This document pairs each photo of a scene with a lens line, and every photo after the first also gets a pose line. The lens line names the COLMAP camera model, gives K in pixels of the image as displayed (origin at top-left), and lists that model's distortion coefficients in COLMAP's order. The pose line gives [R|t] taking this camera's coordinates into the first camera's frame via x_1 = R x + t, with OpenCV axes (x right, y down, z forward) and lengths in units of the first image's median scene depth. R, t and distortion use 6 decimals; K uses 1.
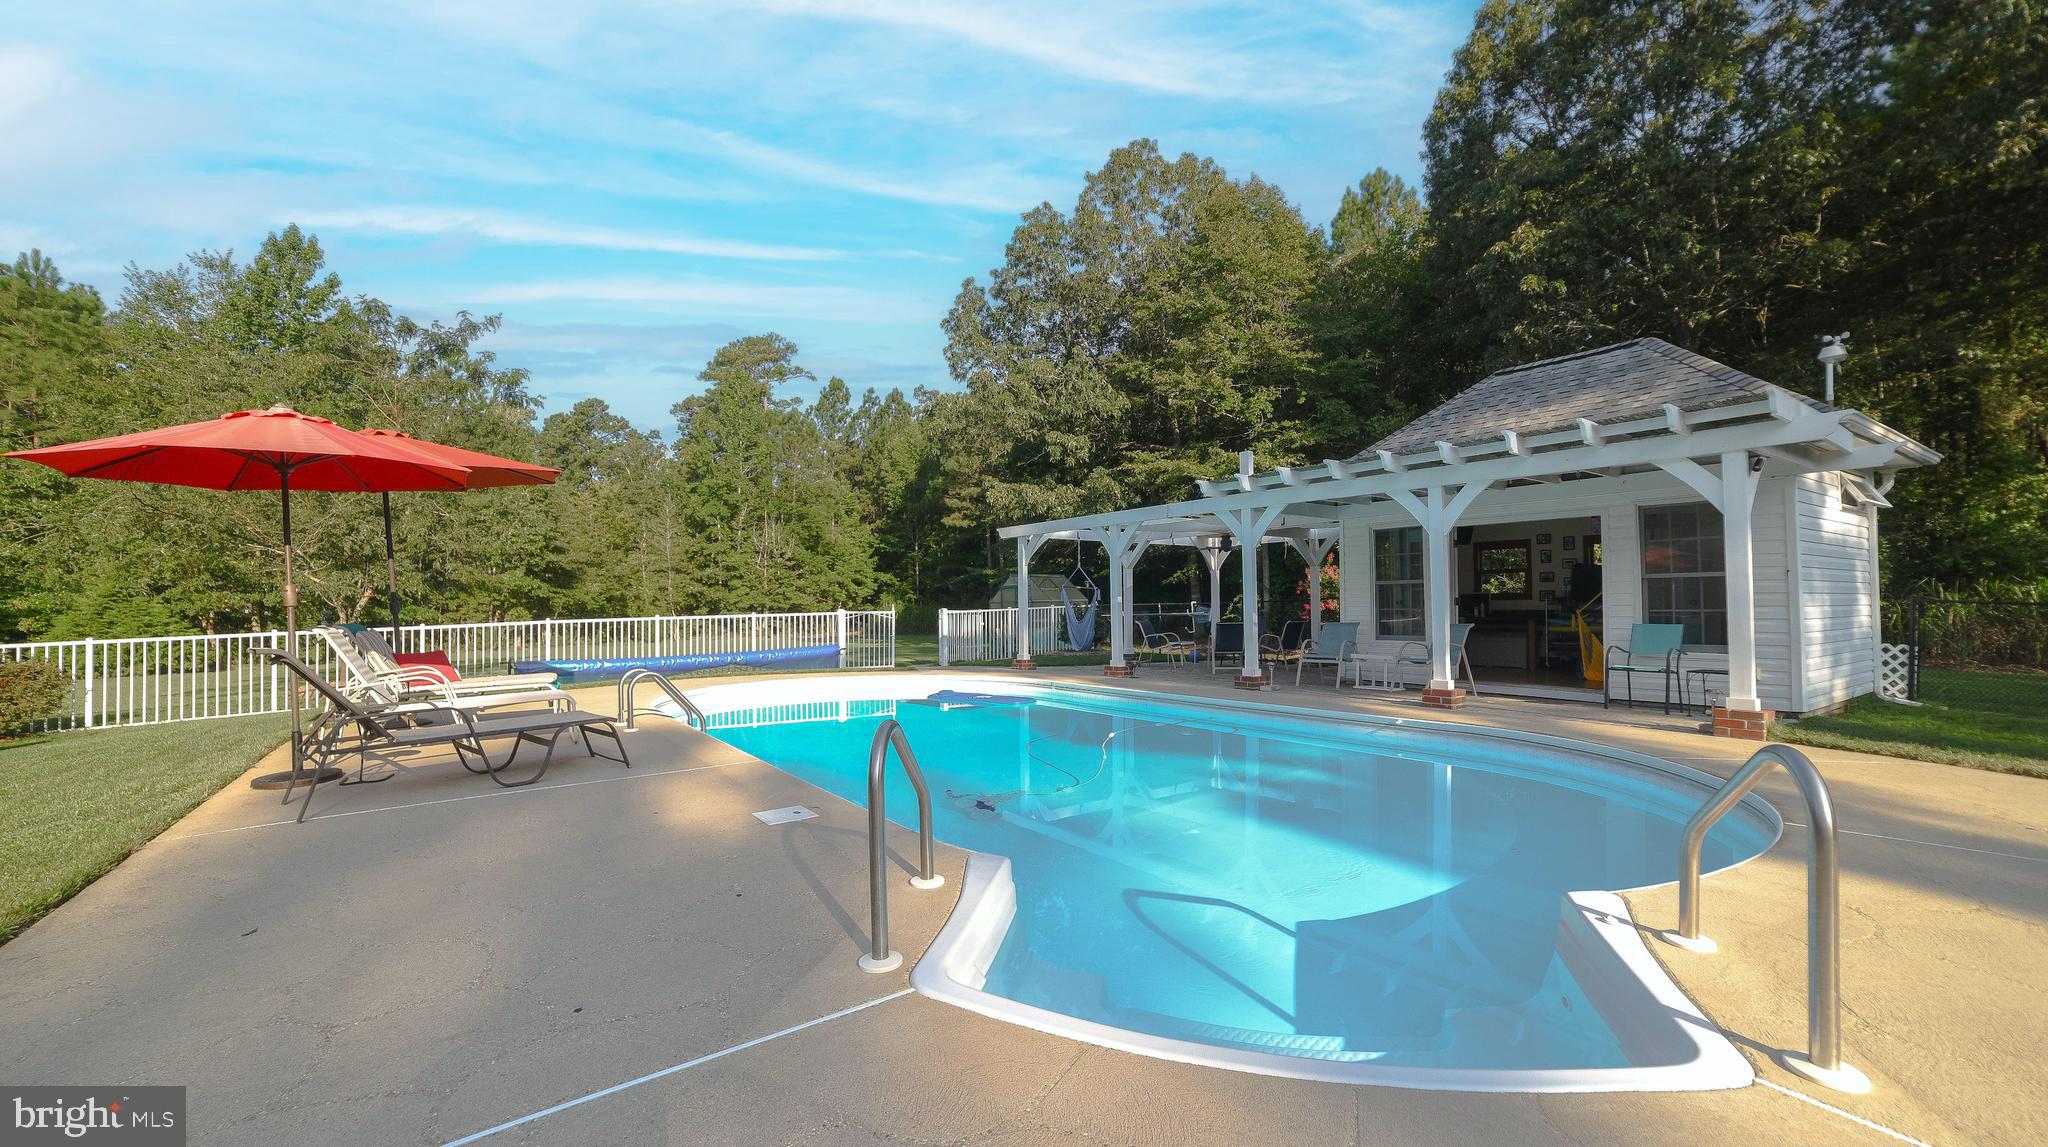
lens RADIAL K [[818.2, 0, 1024.0], [0, 818.2, 573.5], [0, 0, 1]] dist [-0.022562, 0.000159]
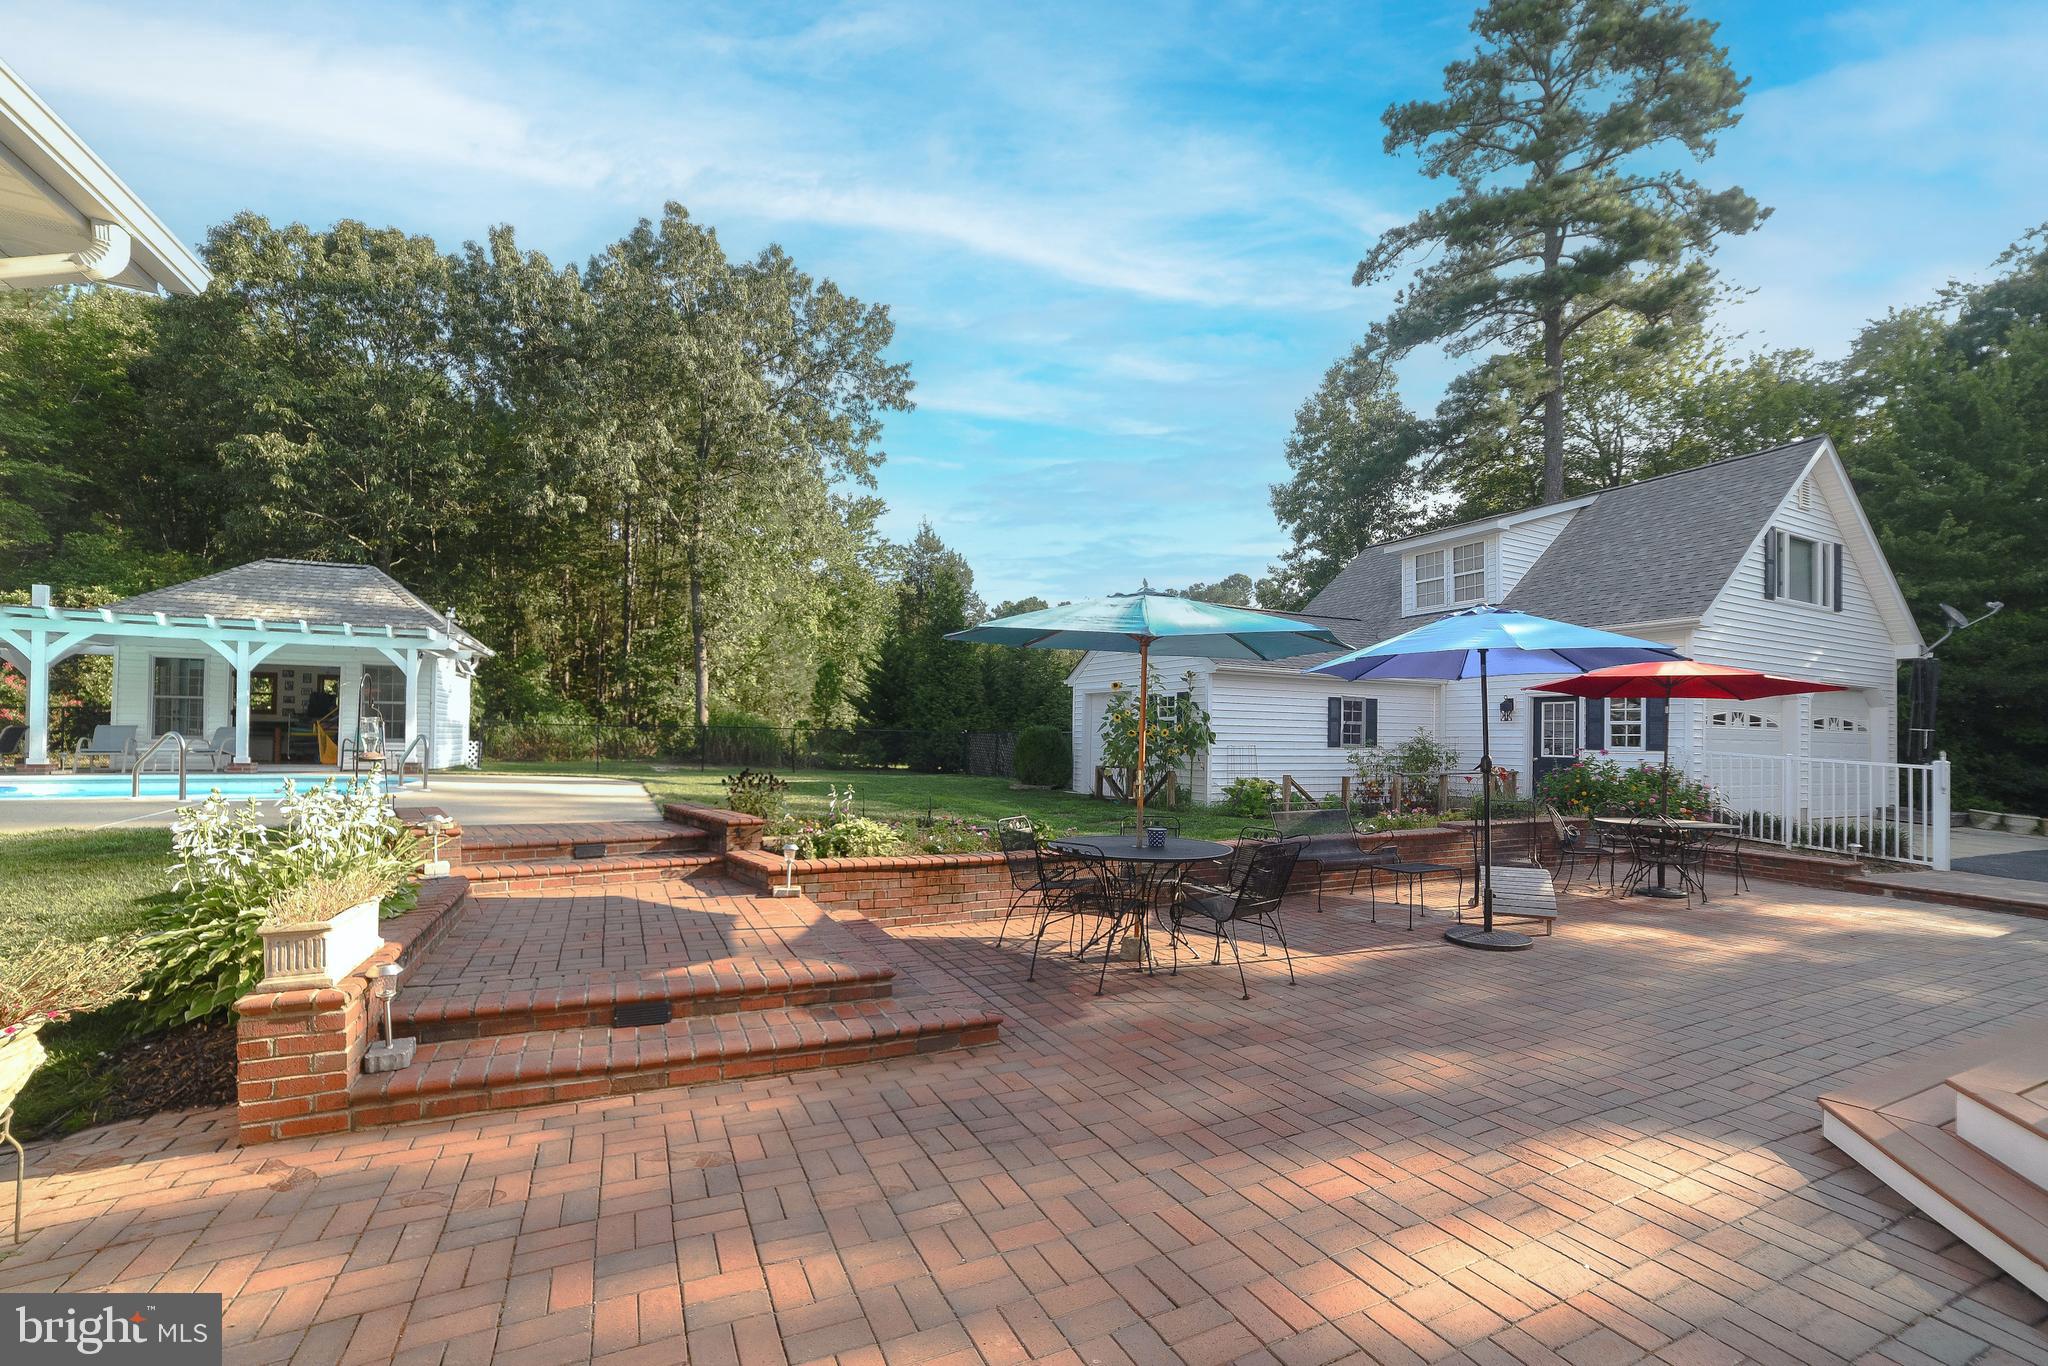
lens RADIAL K [[836.0, 0, 1022.2], [0, 836.0, 733.1], [0, 0, 1]] dist [-0.080346, 0.033350]
pose [[0.188356, 0.020021, 0.981897, -0.477955], [-0.053967, 0.998493, -0.010007, 0.006713], [-0.980617, -0.051105, 0.189152, -0.528455]]
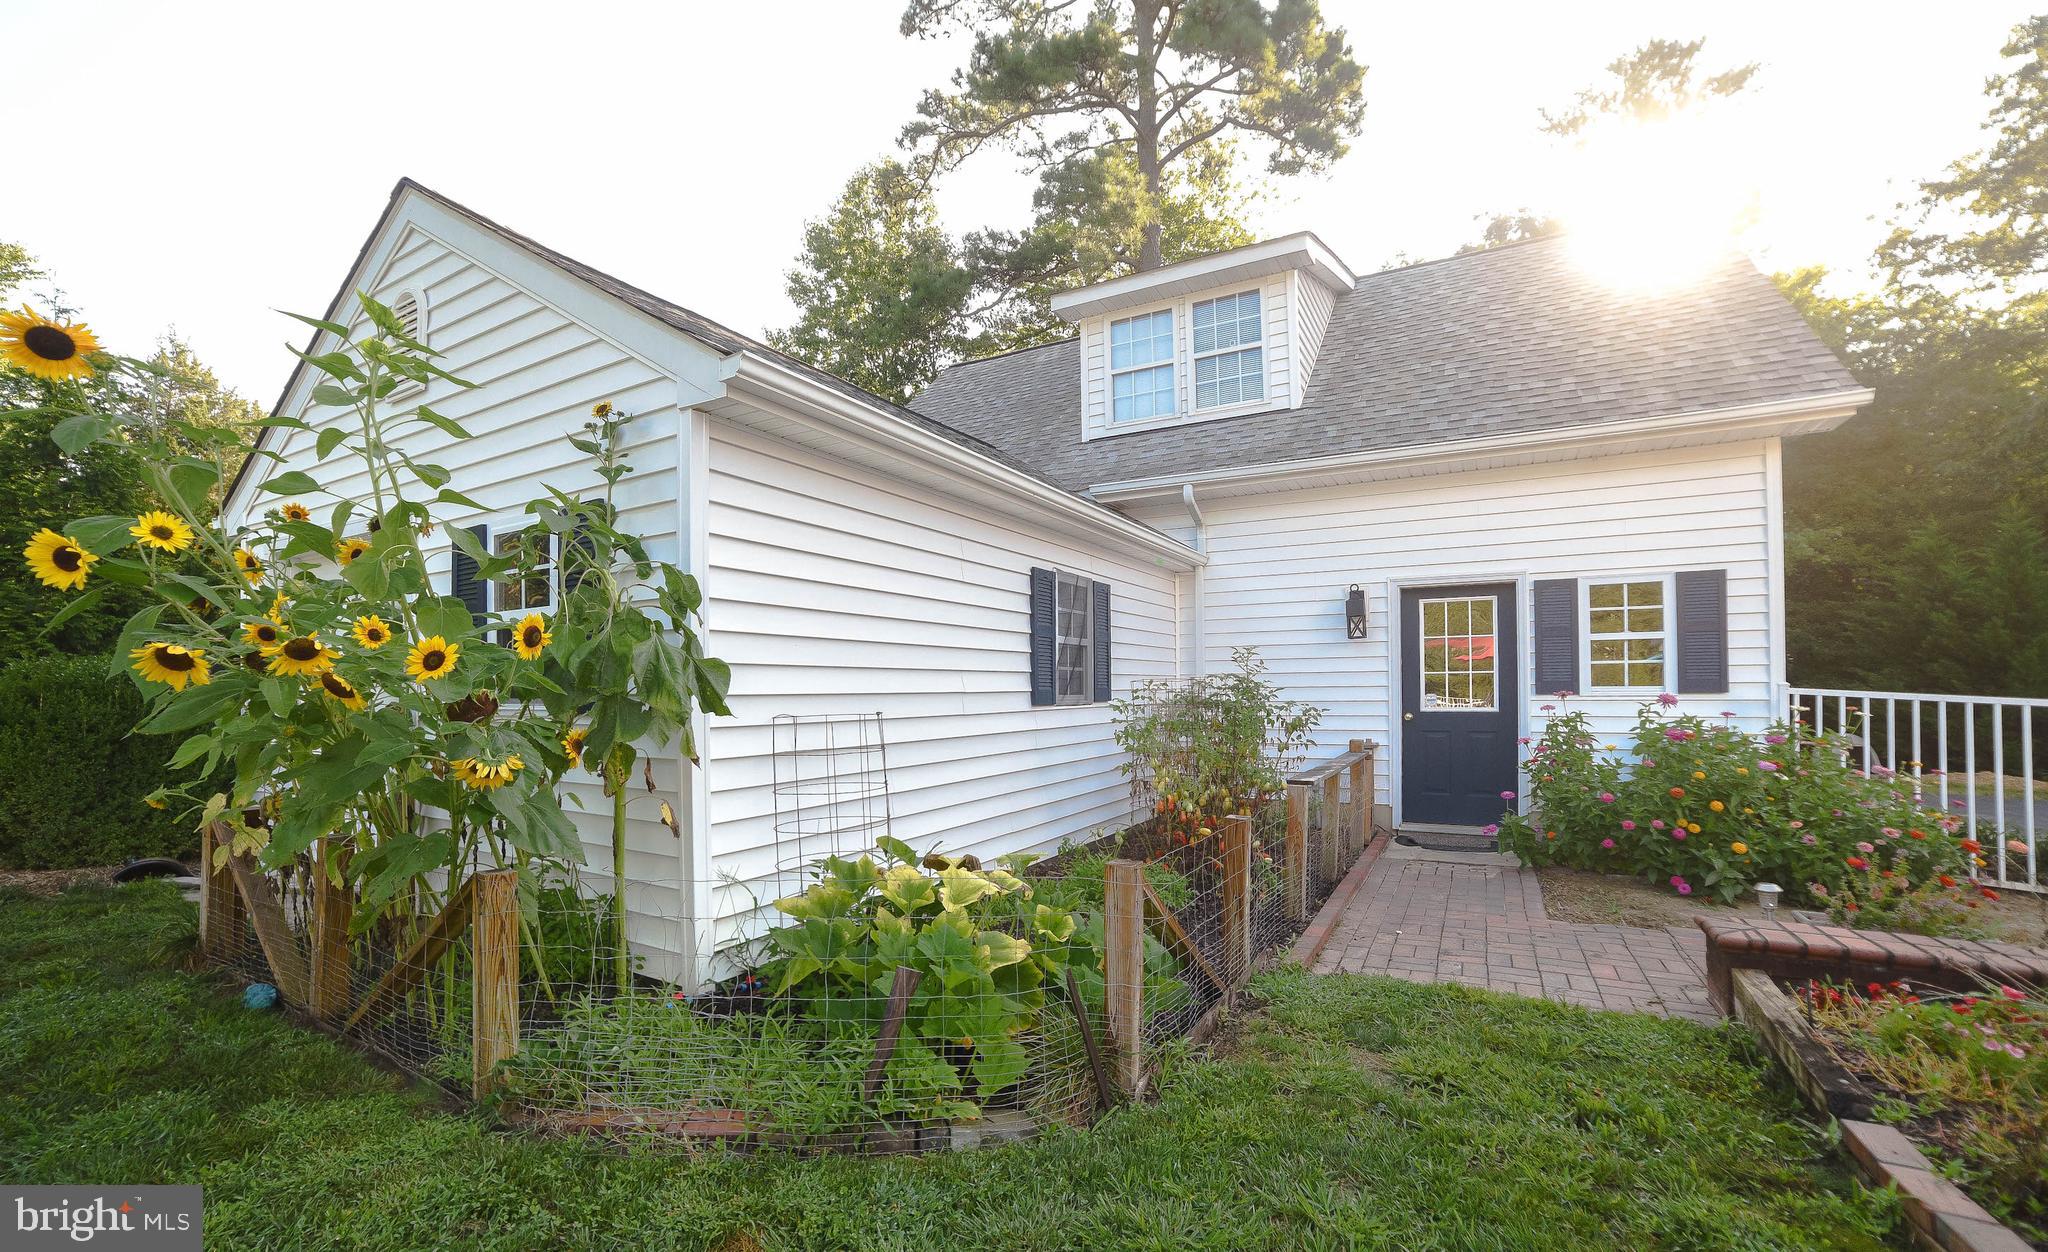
lens RADIAL K [[852.1, 0, 1022.9], [0, 852.1, 672.7], [0, 0, 1]] dist [-0.056511, 0.000061]
pose [[-0.413359, 0.032341, 0.909994, 0.283502], [-0.020846, 0.998771, -0.044965, -0.004639], [-0.910330, -0.037556, -0.412177, -0.545003]]
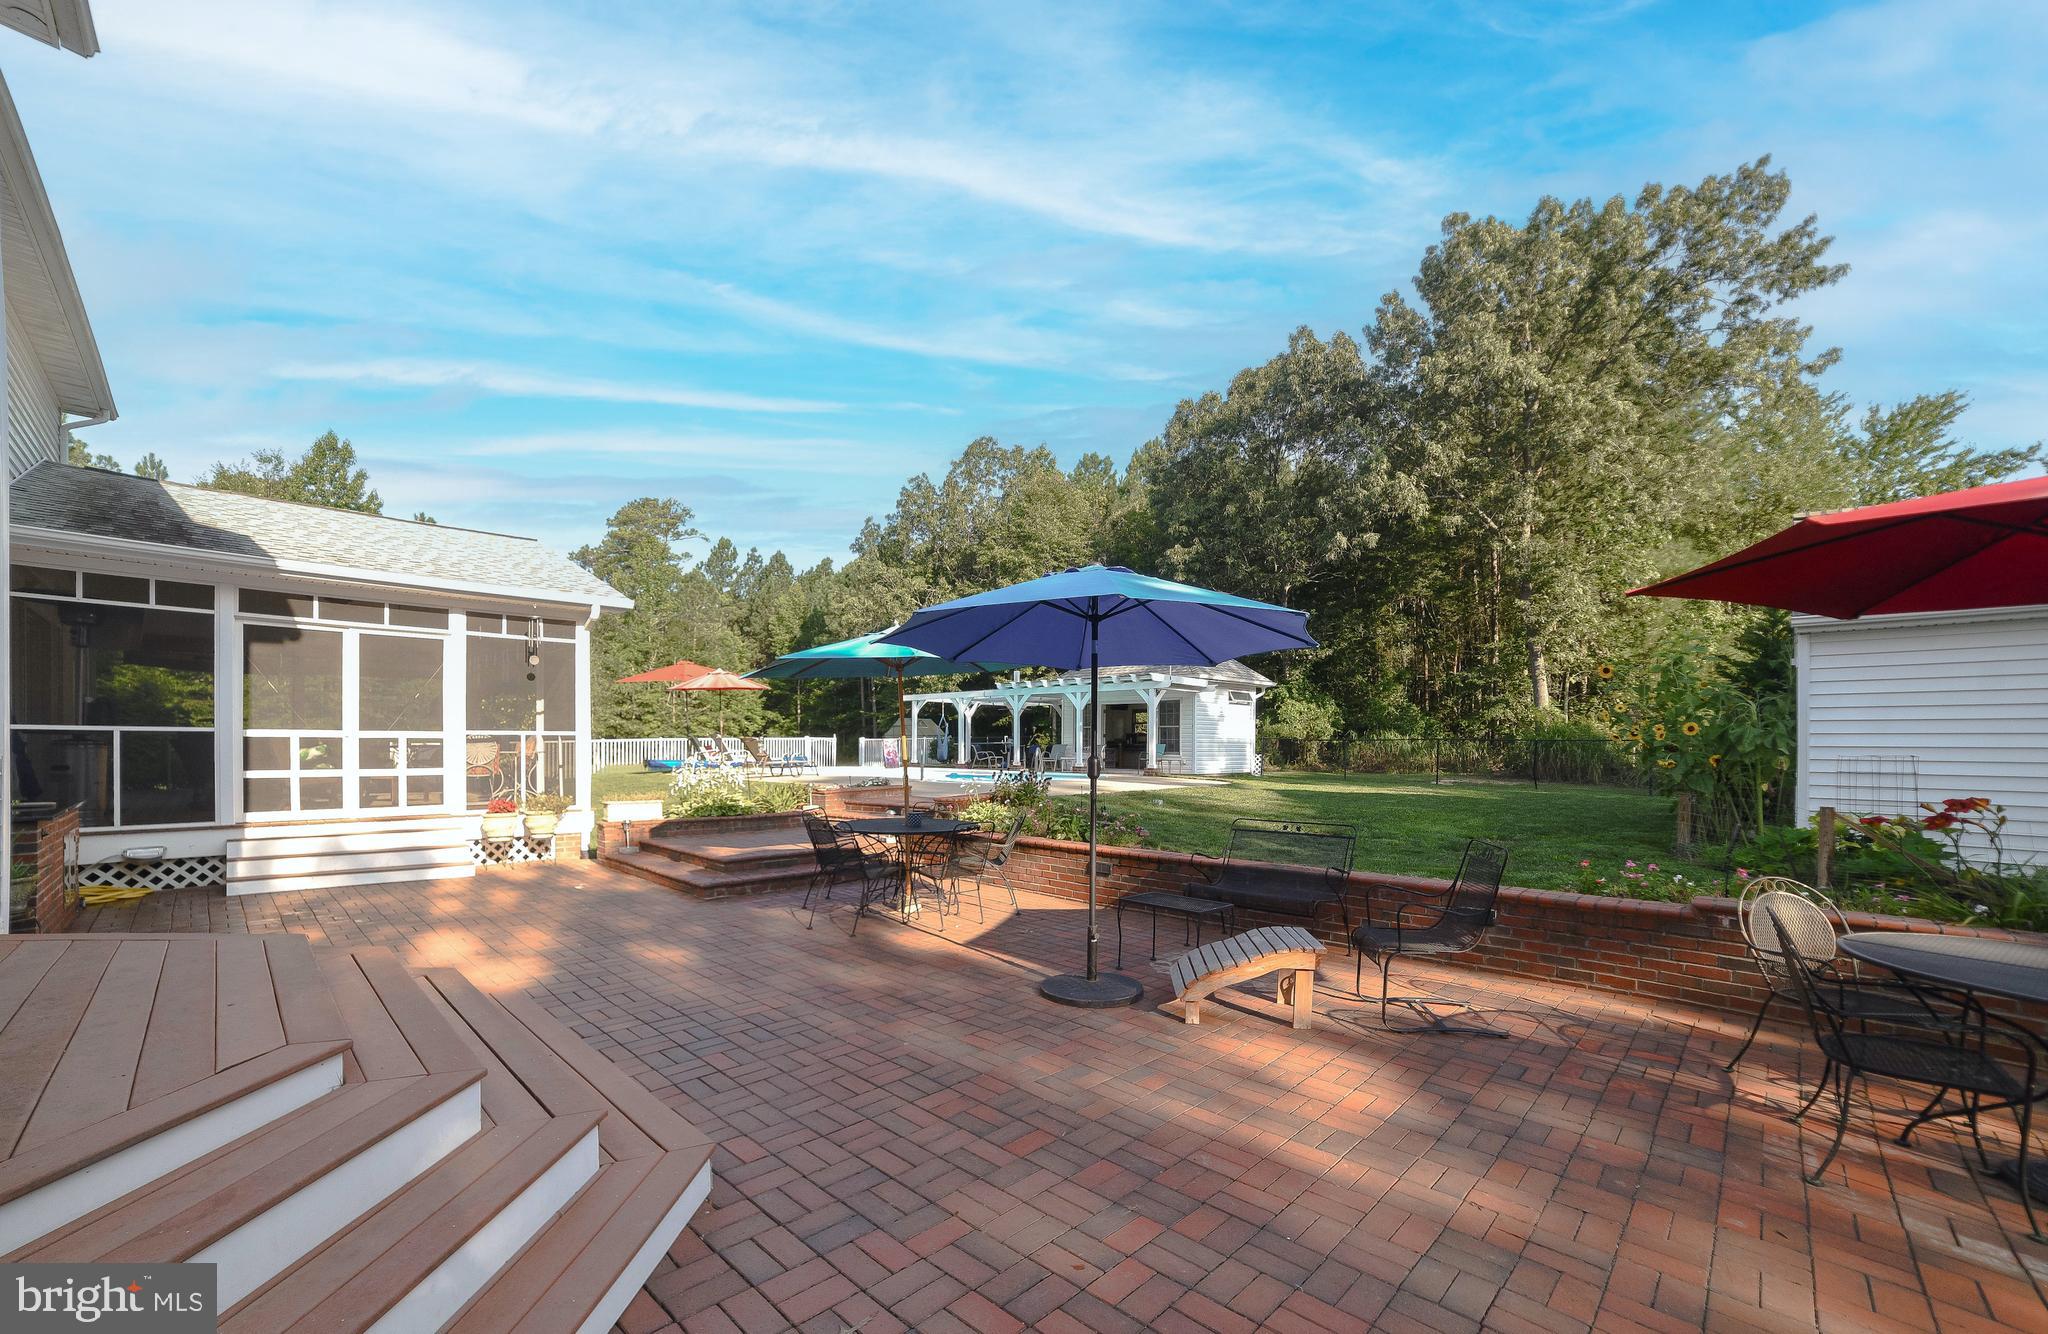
lens RADIAL K [[824.1, 0, 1007.9], [0, 824.1, 746.9], [0, 0, 1]] dist [-0.078972, 0.031512]
pose [[0.986718, 0.017795, 0.161466, -0.102015], [-0.024272, 0.998974, 0.038229, -0.013807], [-0.160620, -0.041640, 0.986138, -1.011756]]
